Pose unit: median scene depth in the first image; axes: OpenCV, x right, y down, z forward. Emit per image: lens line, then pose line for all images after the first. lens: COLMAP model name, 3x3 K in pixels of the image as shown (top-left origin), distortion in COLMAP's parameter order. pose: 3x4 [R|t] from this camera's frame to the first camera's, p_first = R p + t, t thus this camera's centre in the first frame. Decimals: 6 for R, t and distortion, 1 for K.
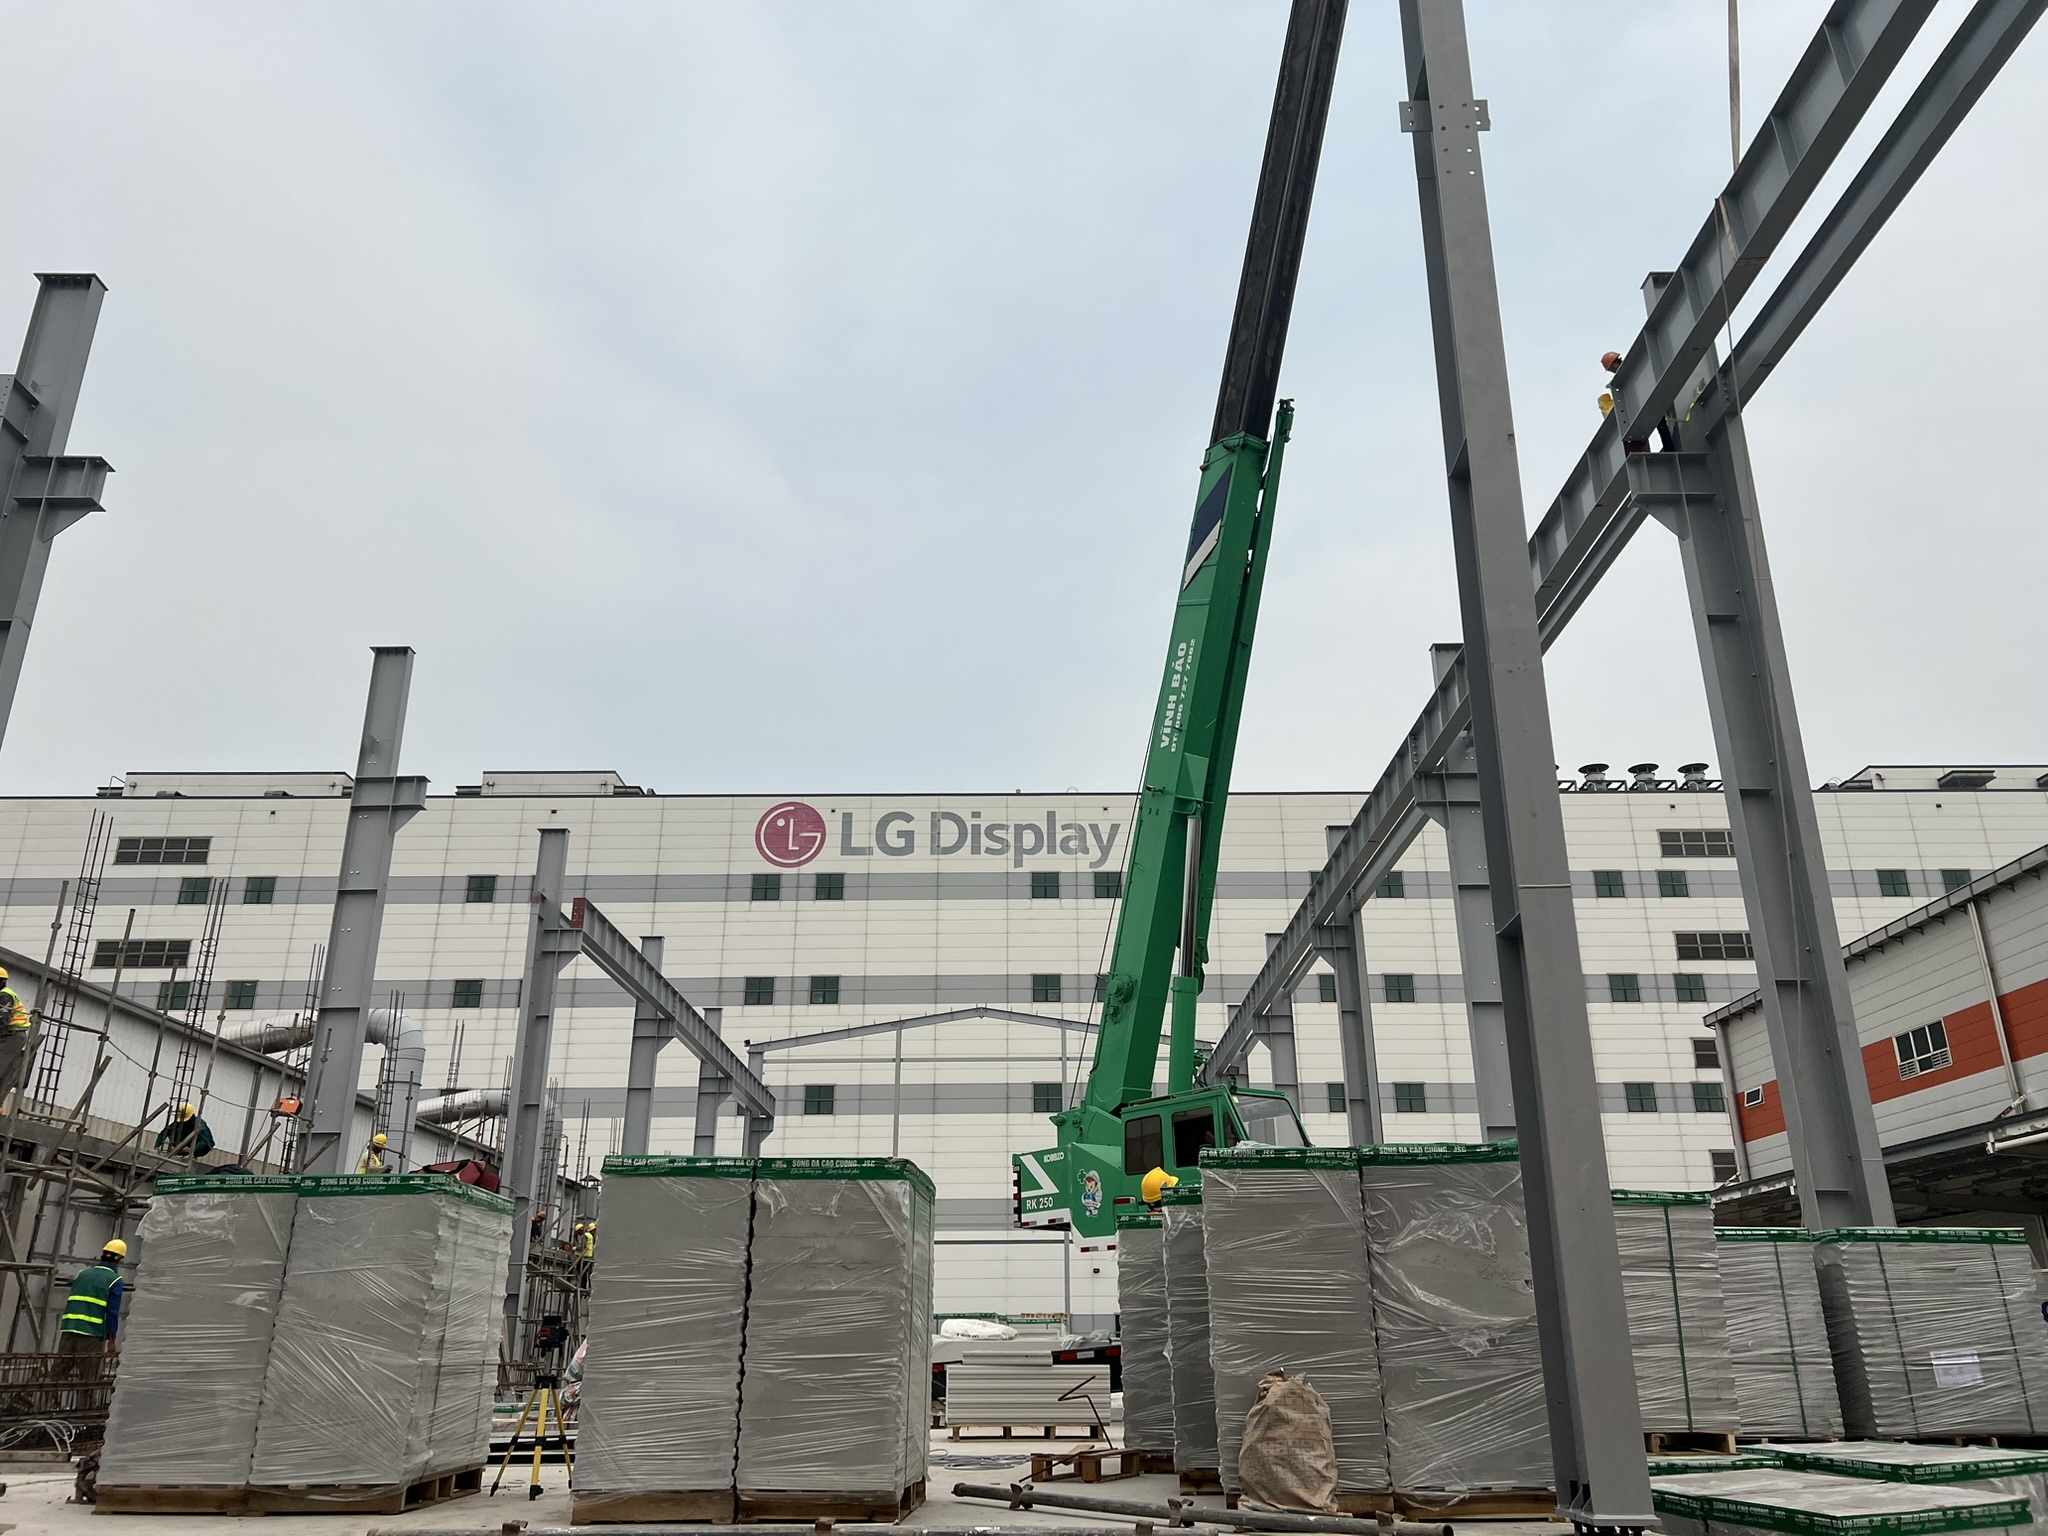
lens RADIAL K [[1522.3, 0, 1024.0], [0, 1522.3, 768.0], [0, 0, 1]] dist [0.112850, 0.003644]
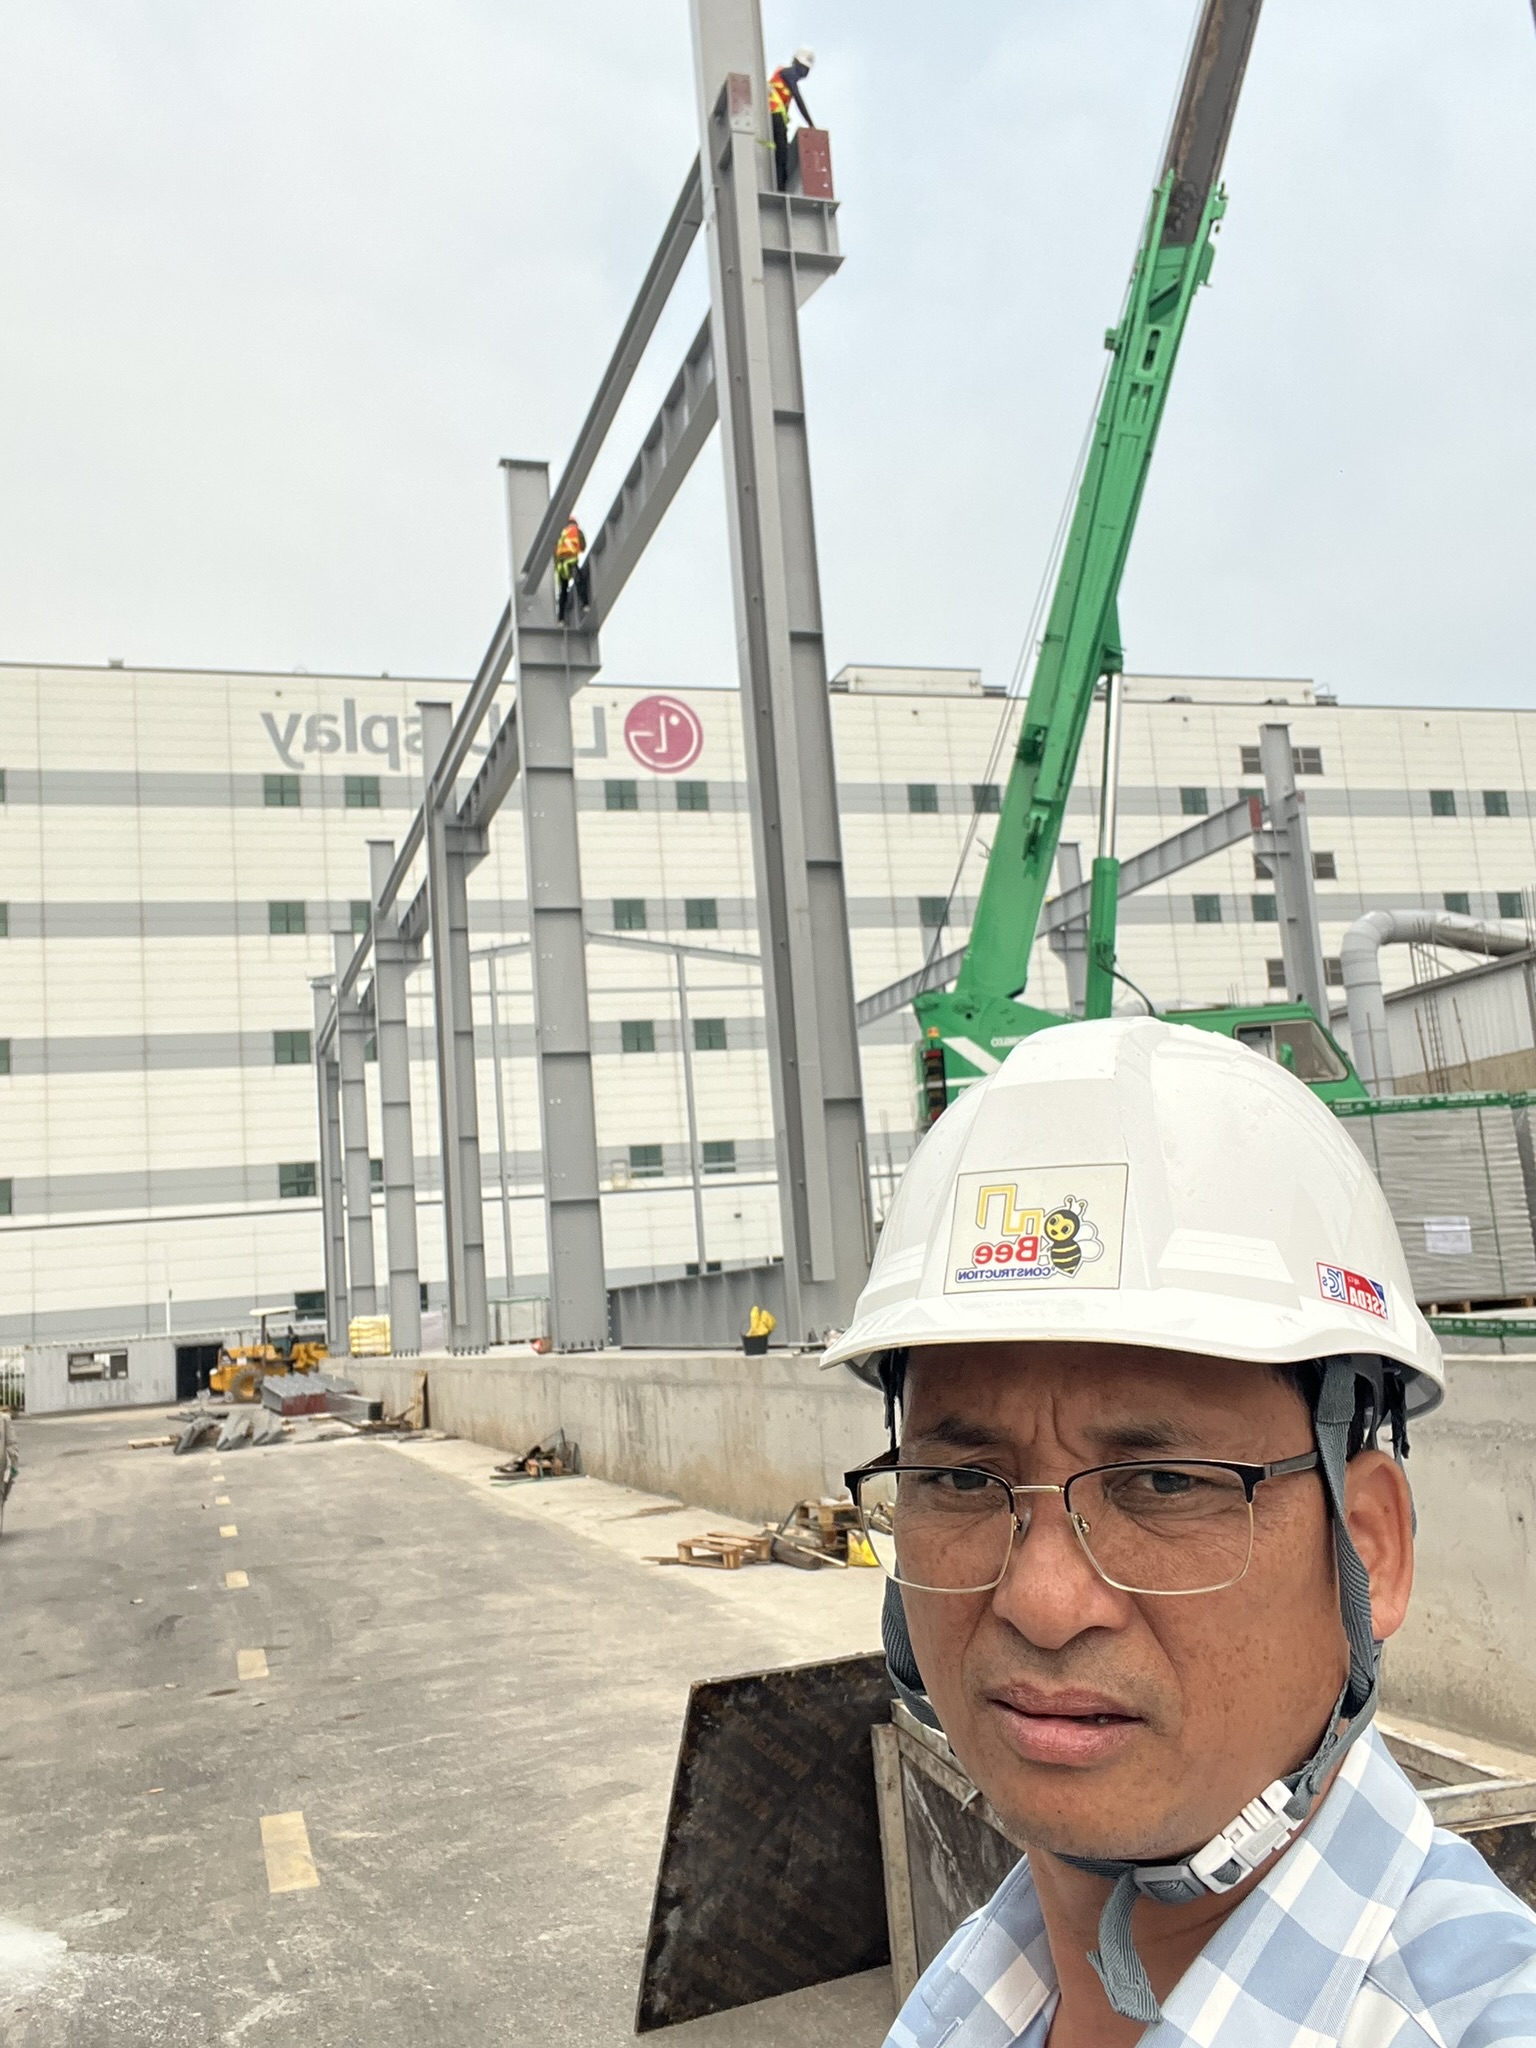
lens RADIAL K [[1832.1, 0, 768.0], [0, 1832.1, 1024.0], [0, 0, 1]] dist [0.032982, -0.001225]
pose [[0.949472, -0.022558, 0.313041, -0.235560], [-0.040447, 0.980302, 0.193320, 0.000976], [-0.311235, -0.196214, 0.929856, -0.005382]]
